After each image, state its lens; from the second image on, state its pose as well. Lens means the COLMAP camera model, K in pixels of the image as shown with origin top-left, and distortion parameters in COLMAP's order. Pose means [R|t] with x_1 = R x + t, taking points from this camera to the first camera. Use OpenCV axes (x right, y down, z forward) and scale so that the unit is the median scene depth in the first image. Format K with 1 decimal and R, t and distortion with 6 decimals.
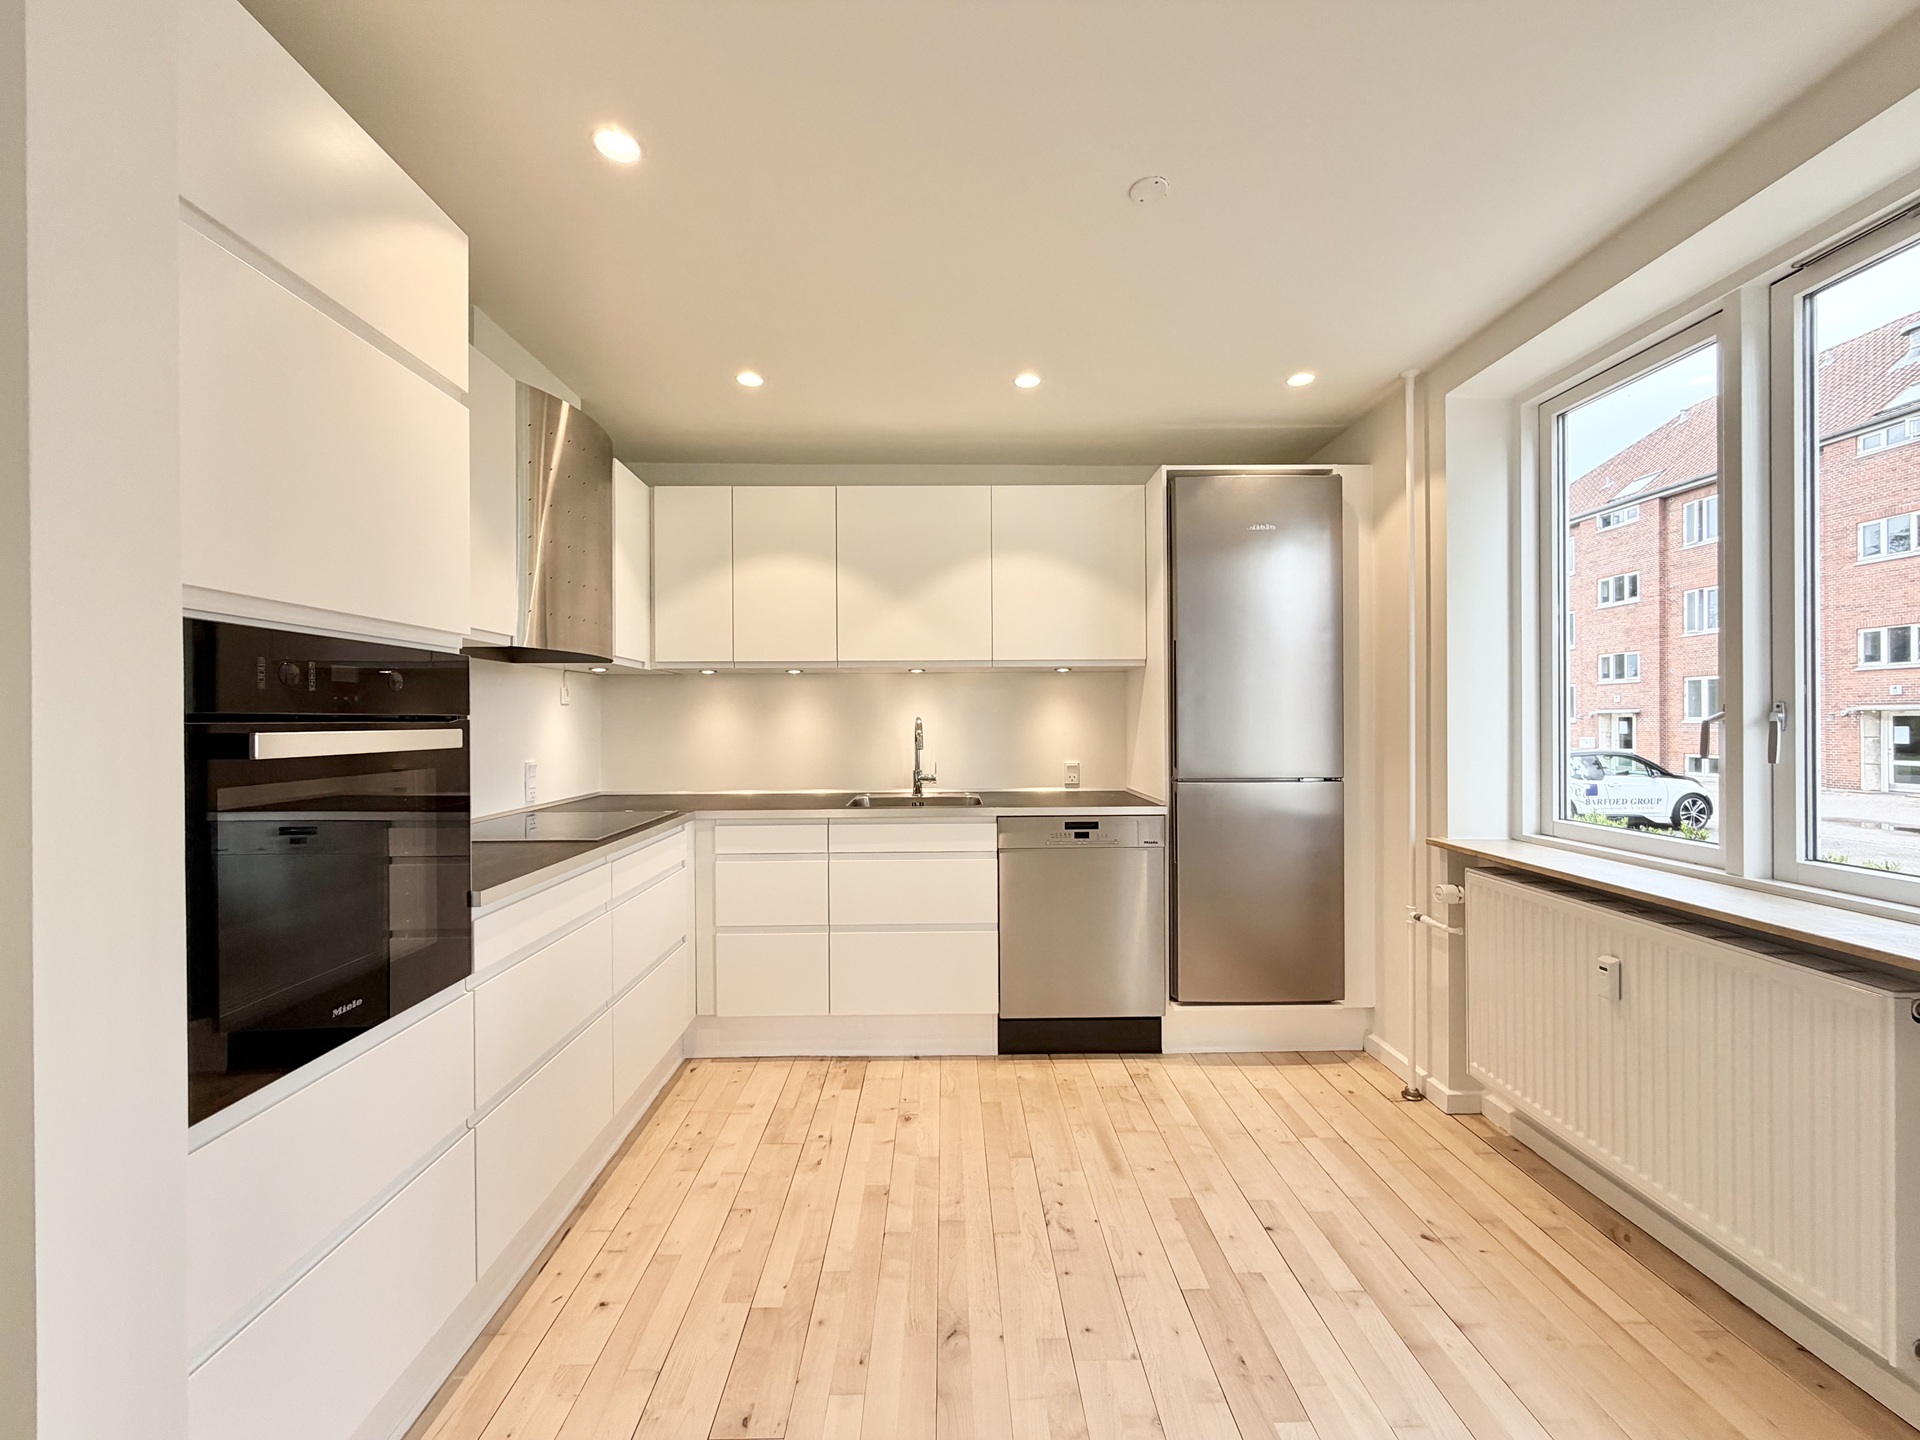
lens RADIAL K [[768.8, 0, 954.6], [0, 768.8, 719.7], [0, 0, 1]] dist [0.000401, -0.000408]
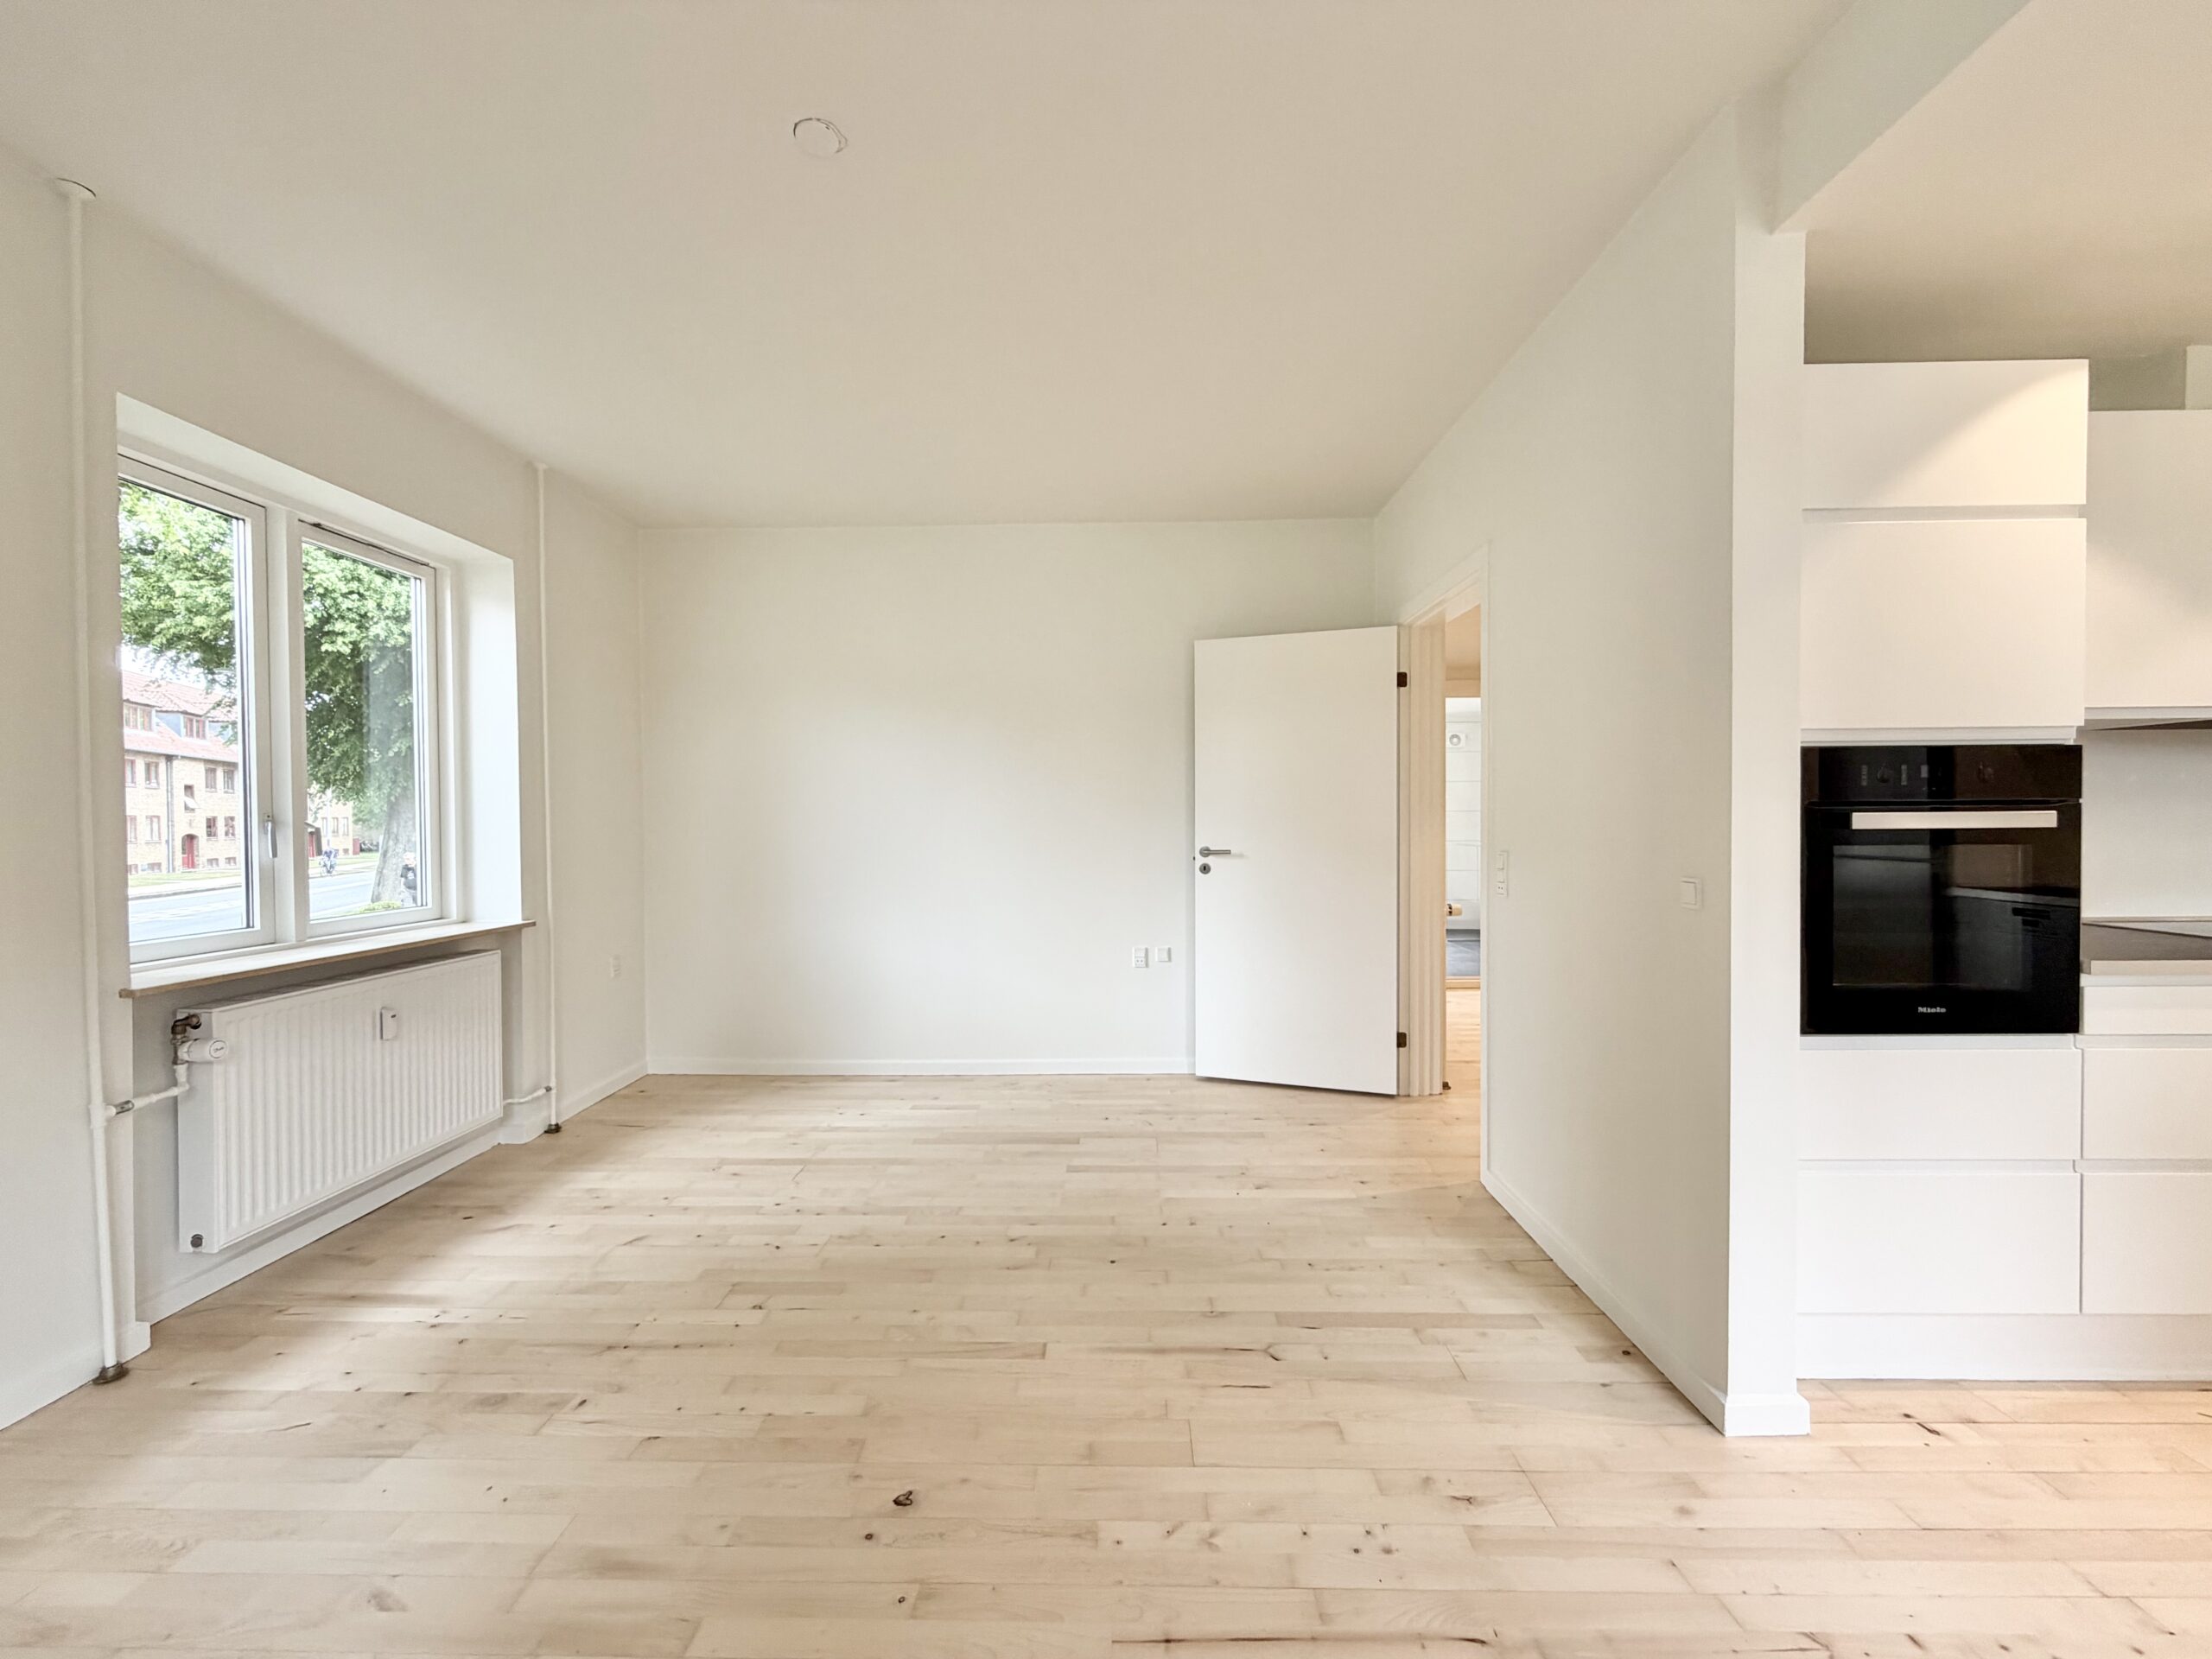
lens RADIAL K [[885.7, 0, 1099.8], [0, 885.7, 829.1], [0, 0, 1]] dist [0.000401, -0.000408]
pose [[-0.040360, 0.019493, -0.998995, 0.364464], [0.006078, 0.999796, 0.019264, 0.003476], [0.999167, -0.005295, -0.040470, -0.183328]]
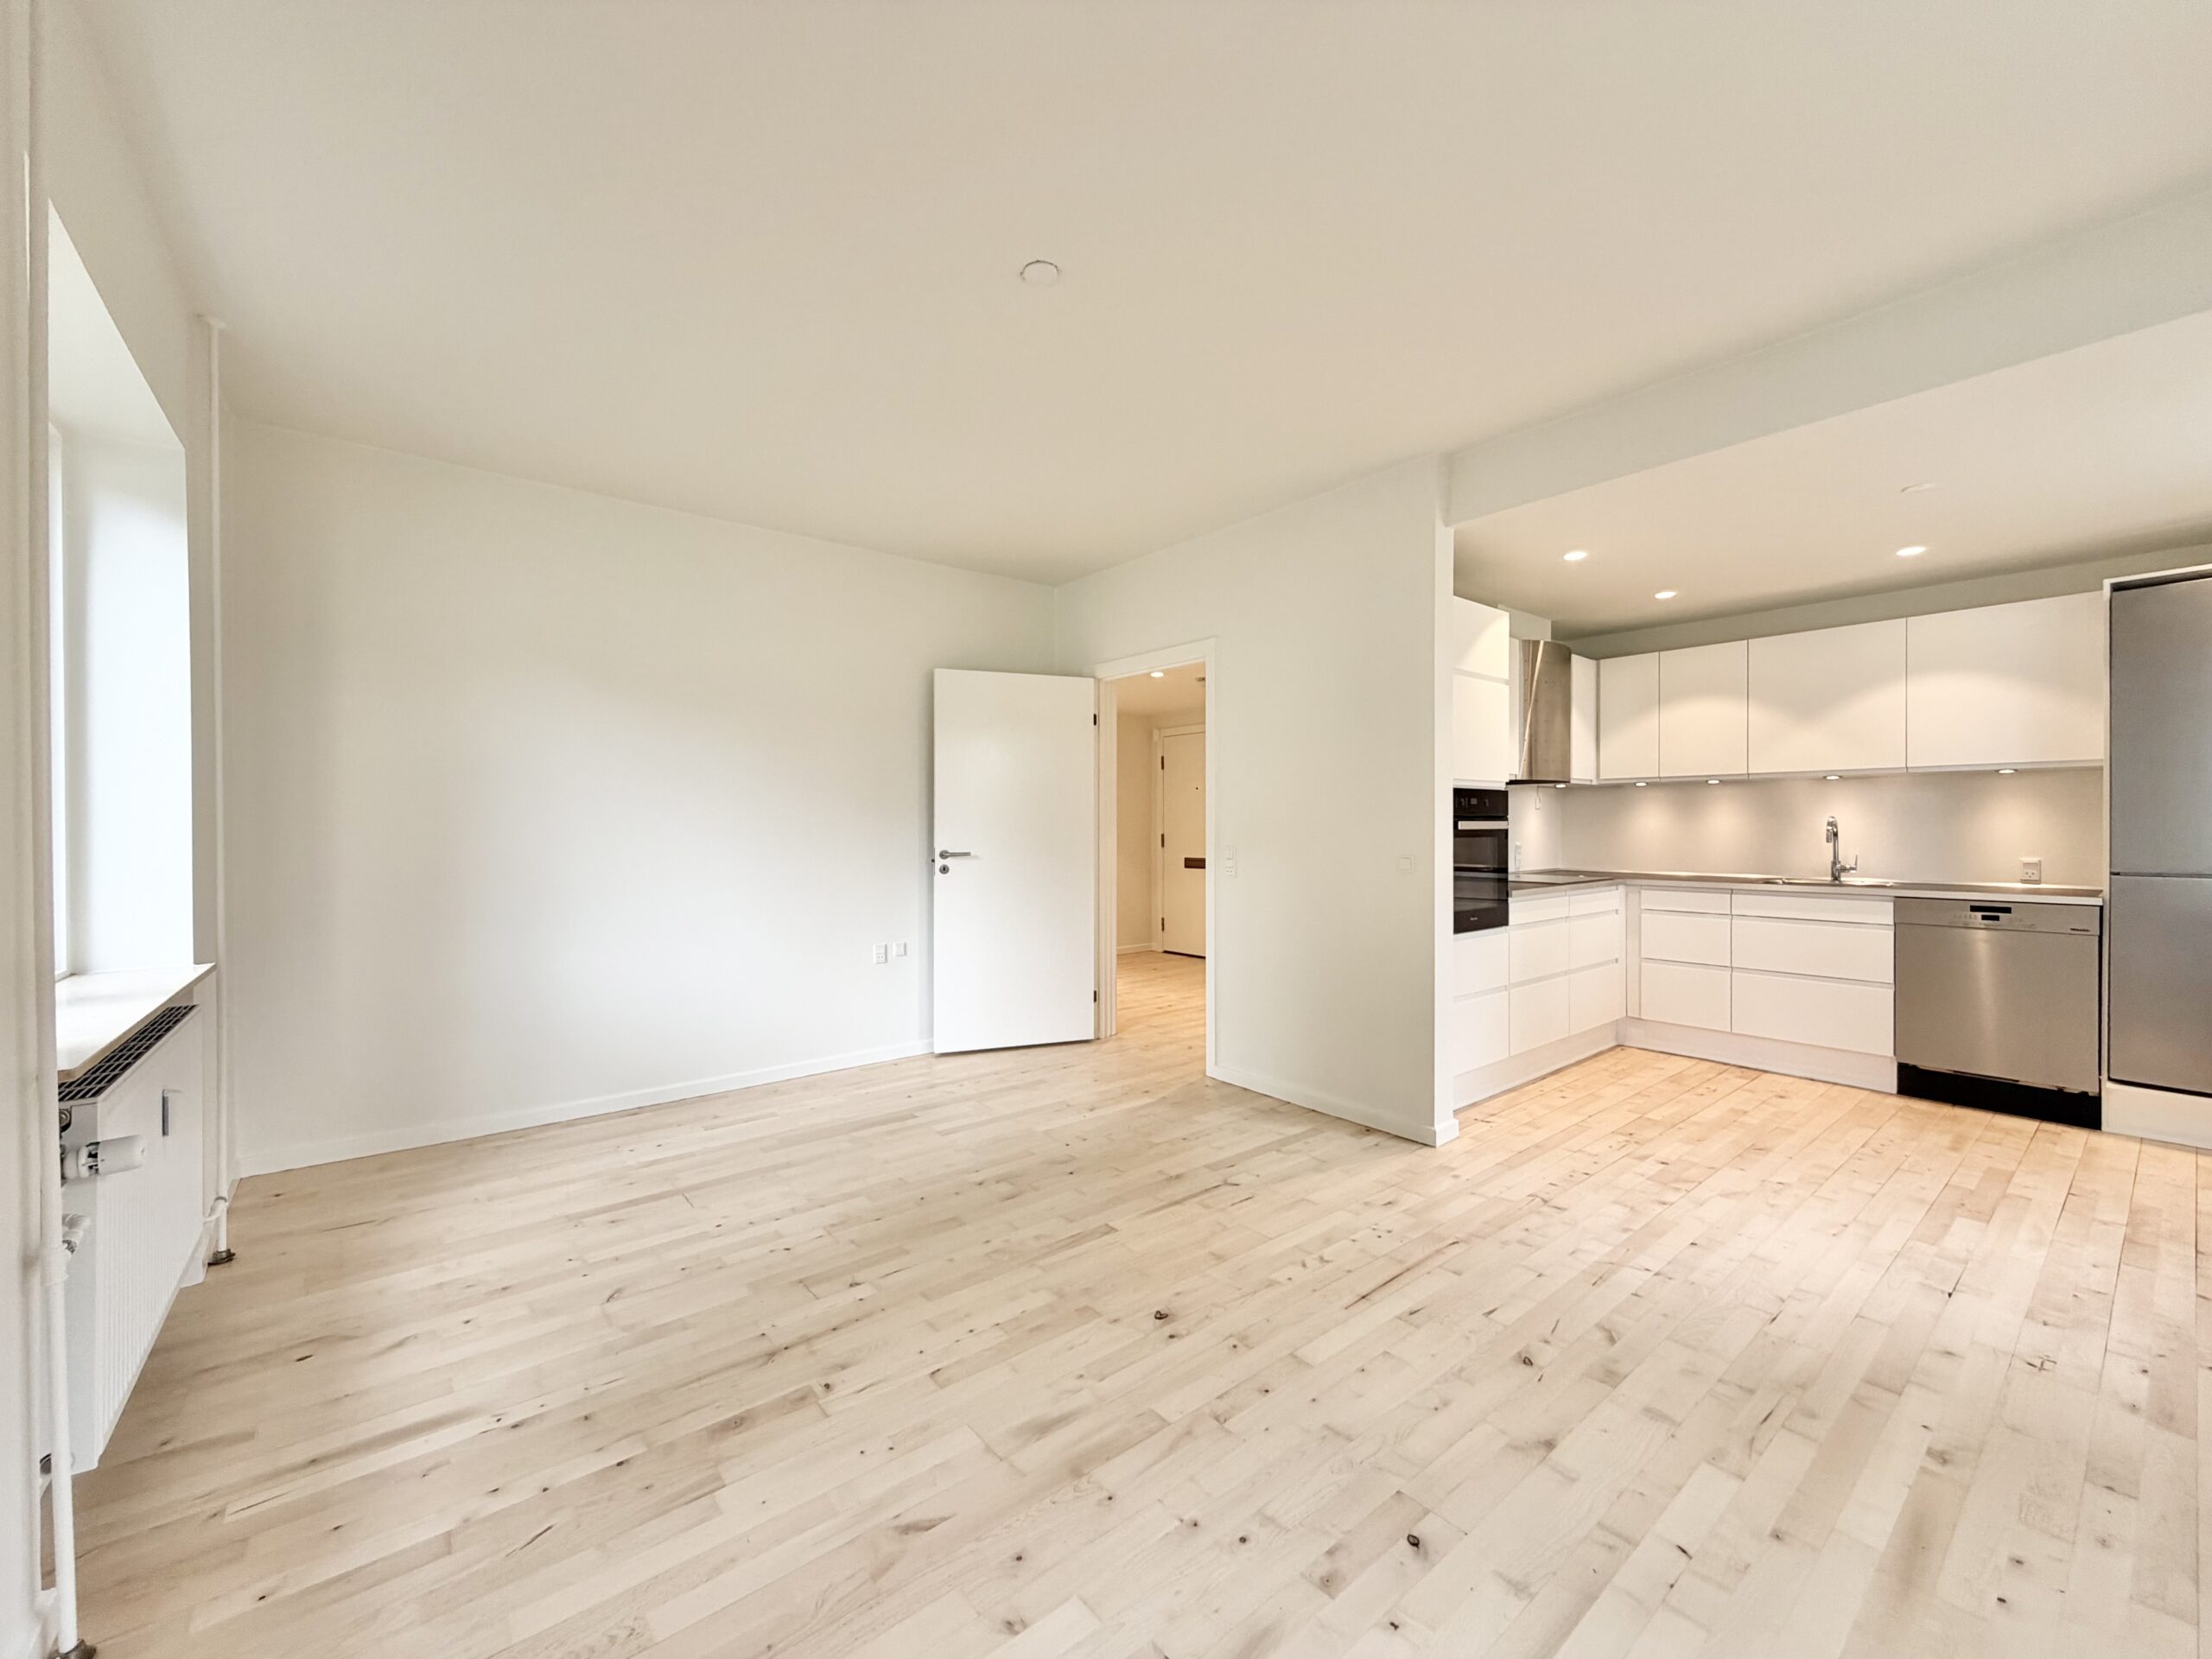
lens RADIAL K [[885.7, 0, 1099.8], [0, 885.7, 829.1], [0, 0, 1]] dist [0.000401, -0.000408]
pose [[0.616296, 0.006224, -0.787490, 0.388955], [-0.001625, 0.999977, 0.006631, 0.010871], [0.787513, -0.002807, 0.616291, -0.873961]]
